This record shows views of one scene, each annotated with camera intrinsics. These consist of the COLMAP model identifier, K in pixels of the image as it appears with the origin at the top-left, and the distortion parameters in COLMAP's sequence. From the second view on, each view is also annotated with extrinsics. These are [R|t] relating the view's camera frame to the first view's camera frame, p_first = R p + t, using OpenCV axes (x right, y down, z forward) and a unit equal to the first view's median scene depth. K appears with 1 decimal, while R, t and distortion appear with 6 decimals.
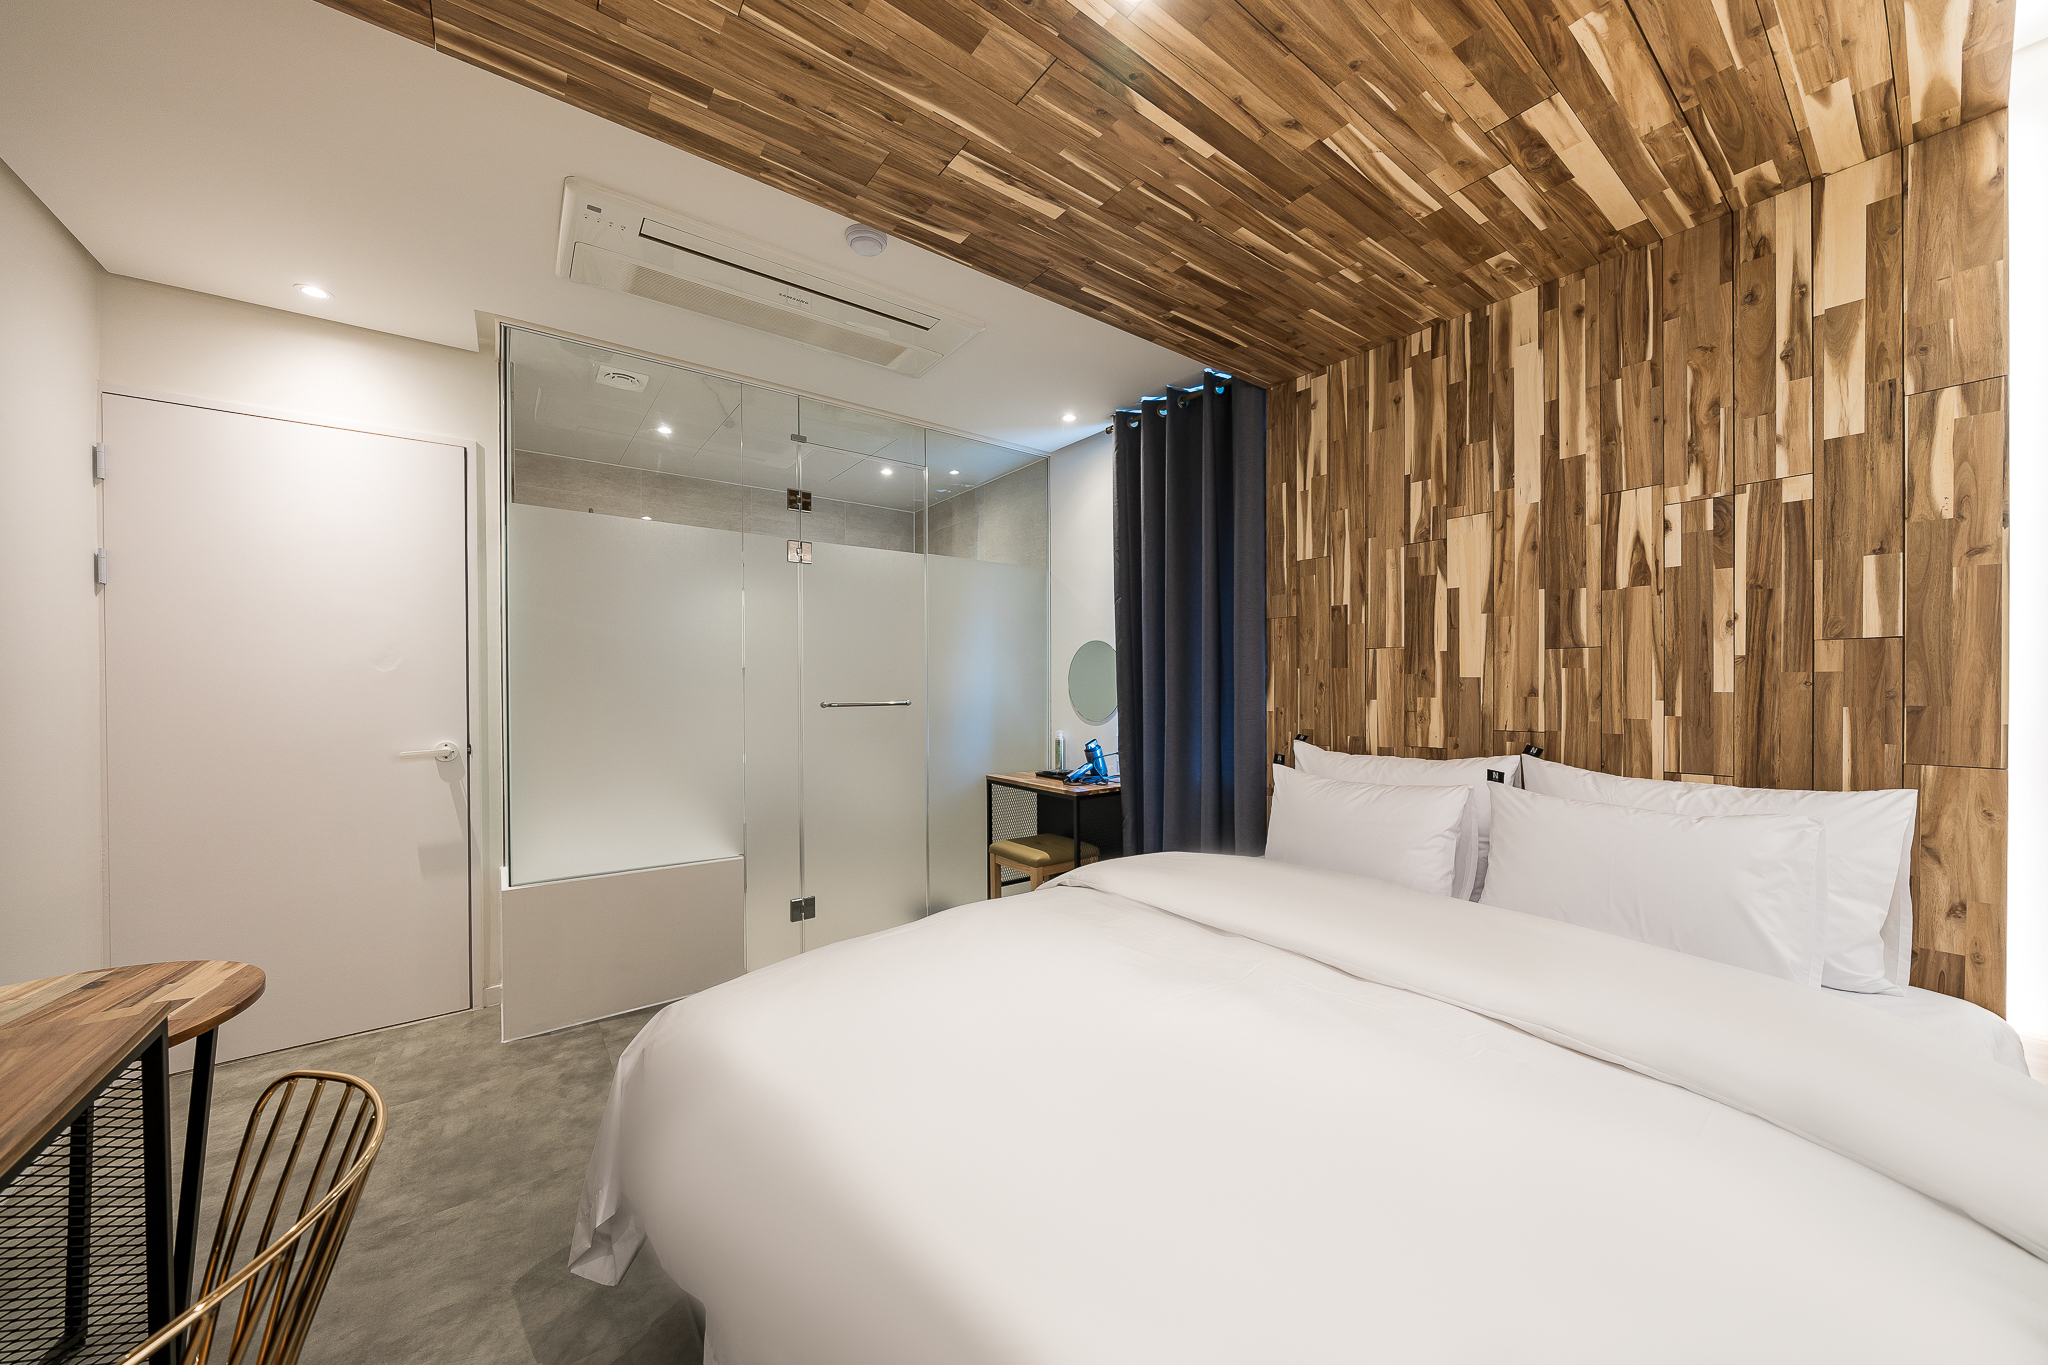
lens RADIAL K [[700.2, 0, 1022.0], [0, 700.2, 690.0], [0, 0, 1]] dist [-0.003154, -0.000046]
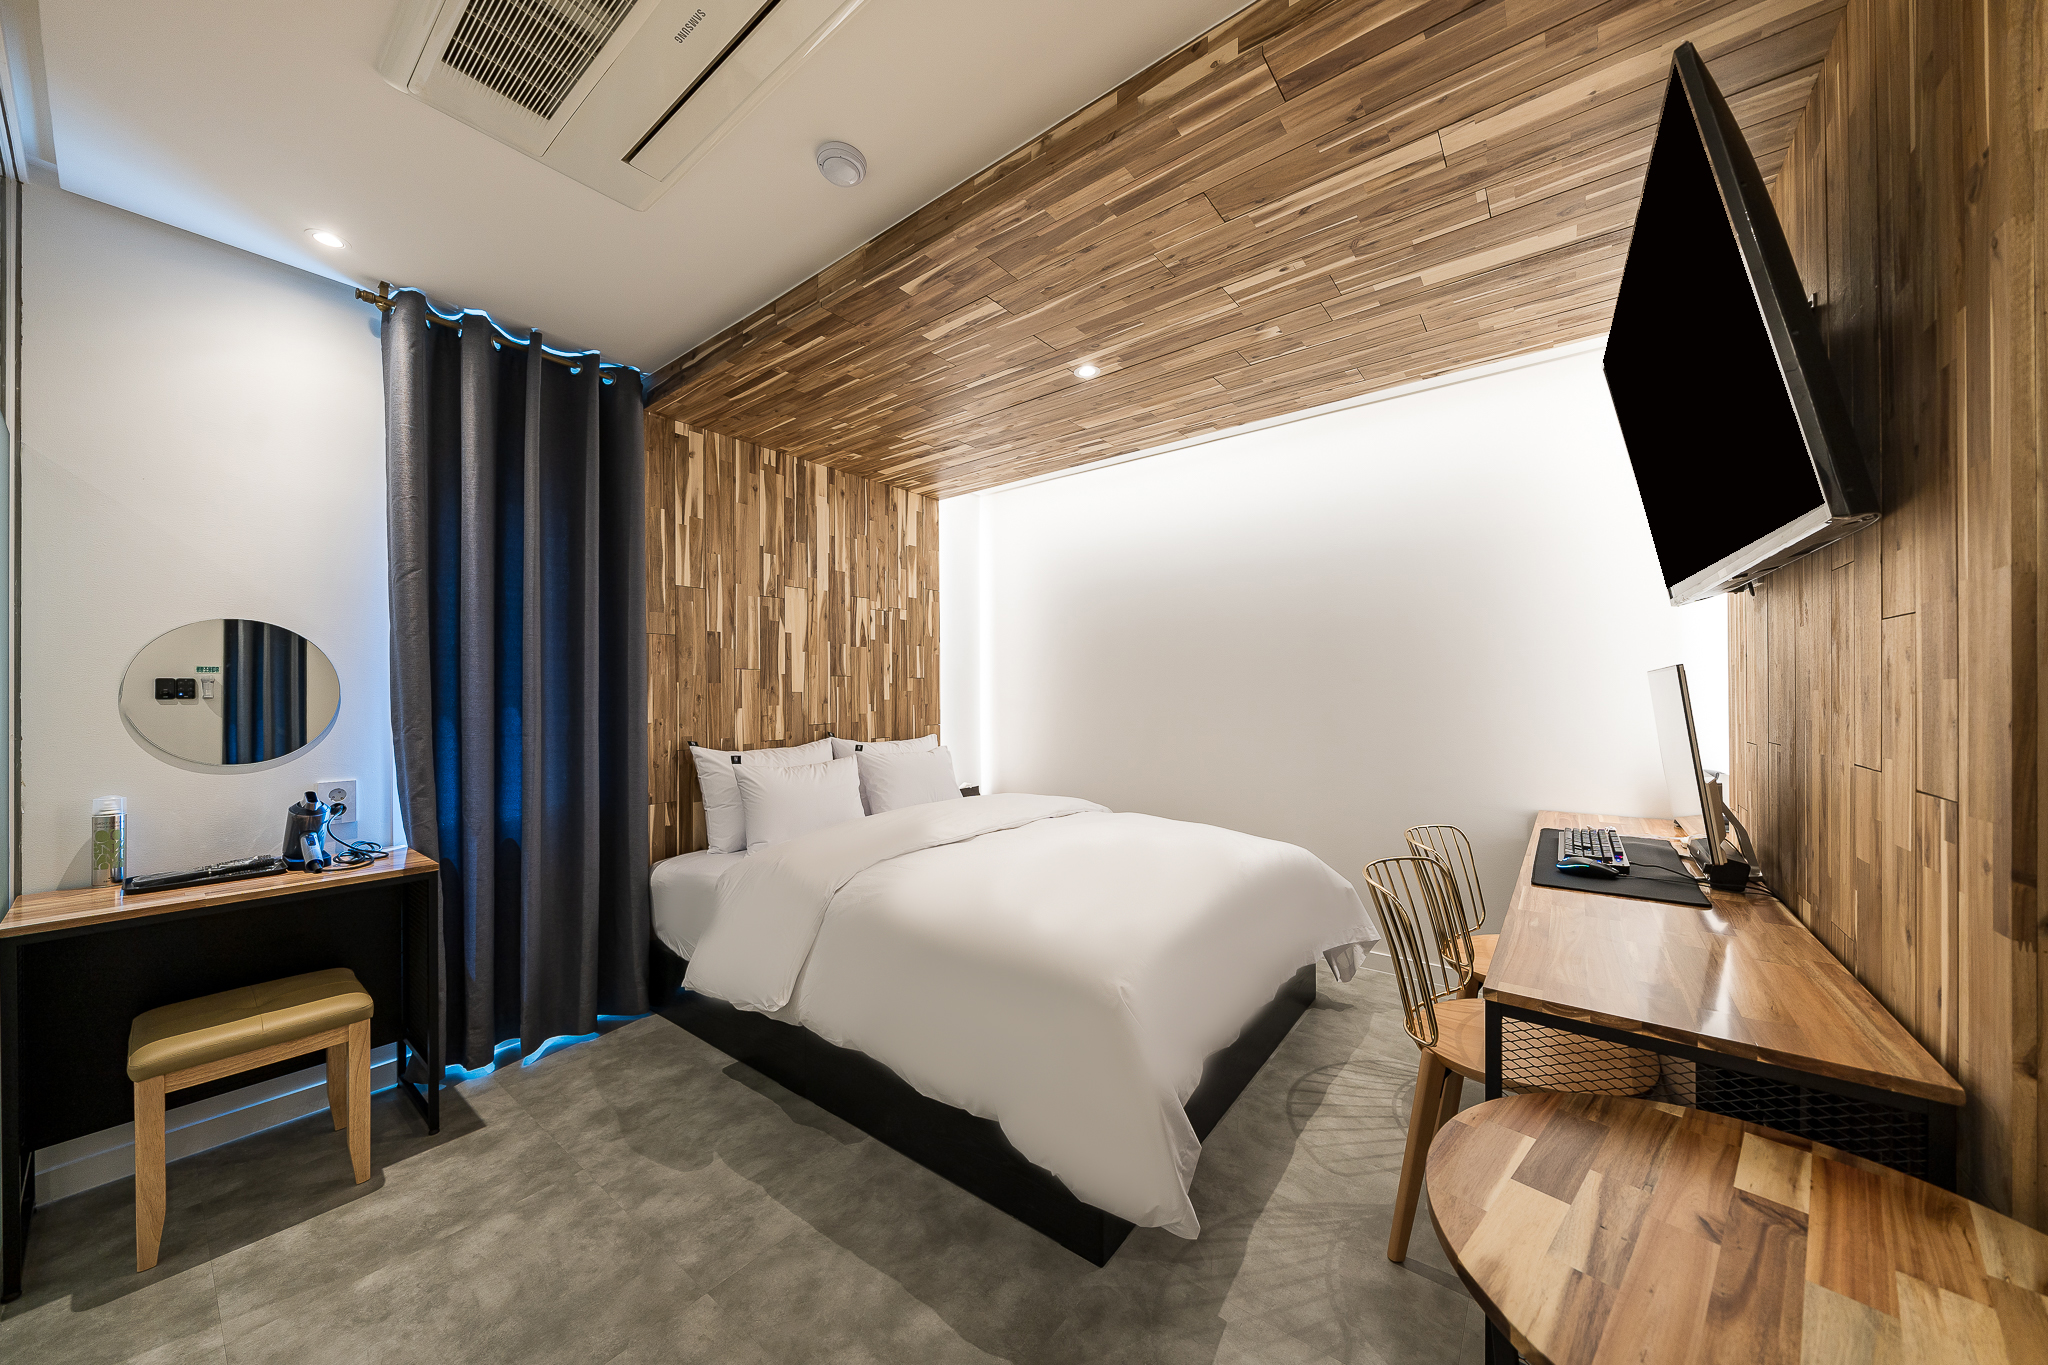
lens RADIAL K [[700.2, 0, 1023.9], [0, 700.2, 687.1], [0, 0, 1]] dist [-0.003154, -0.000046]
pose [[-0.266570, 0.015719, 0.963687, -1.021841], [0.014942, 0.999814, -0.012175, -0.002580], [-0.963700, 0.011153, -0.266756, 0.963820]]
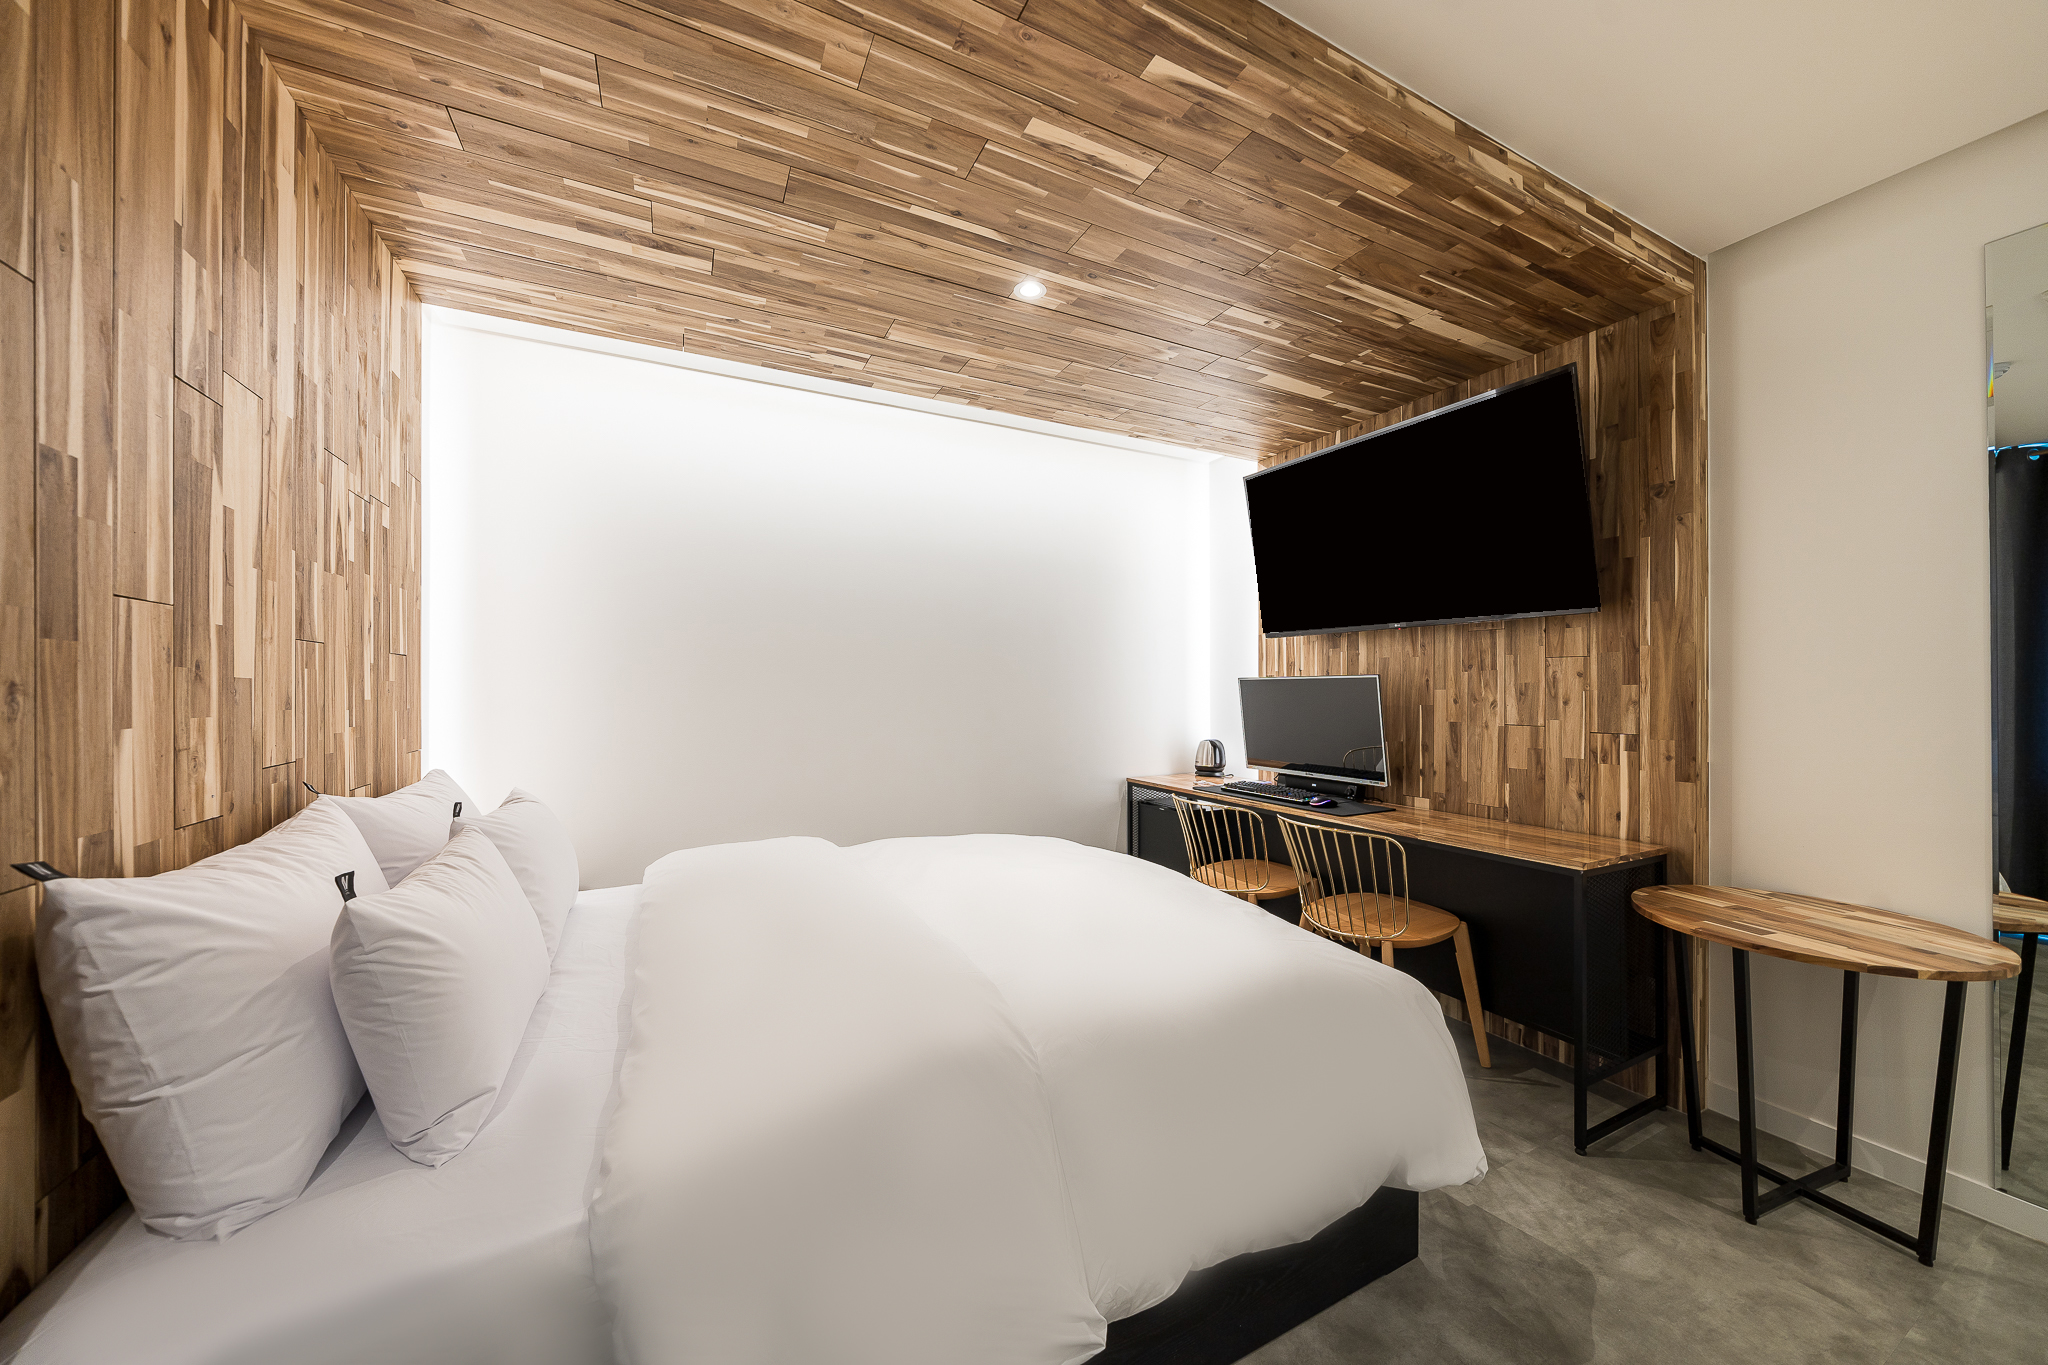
lens RADIAL K [[700.2, 0, 1021.2], [0, 700.2, 688.4], [0, 0, 1]] dist [-0.003154, -0.000046]
pose [[-0.984406, 0.006652, 0.175783, -0.064518], [0.007086, 0.999973, 0.001838, -0.006748], [-0.175766, 0.003055, -0.984427, 1.487833]]
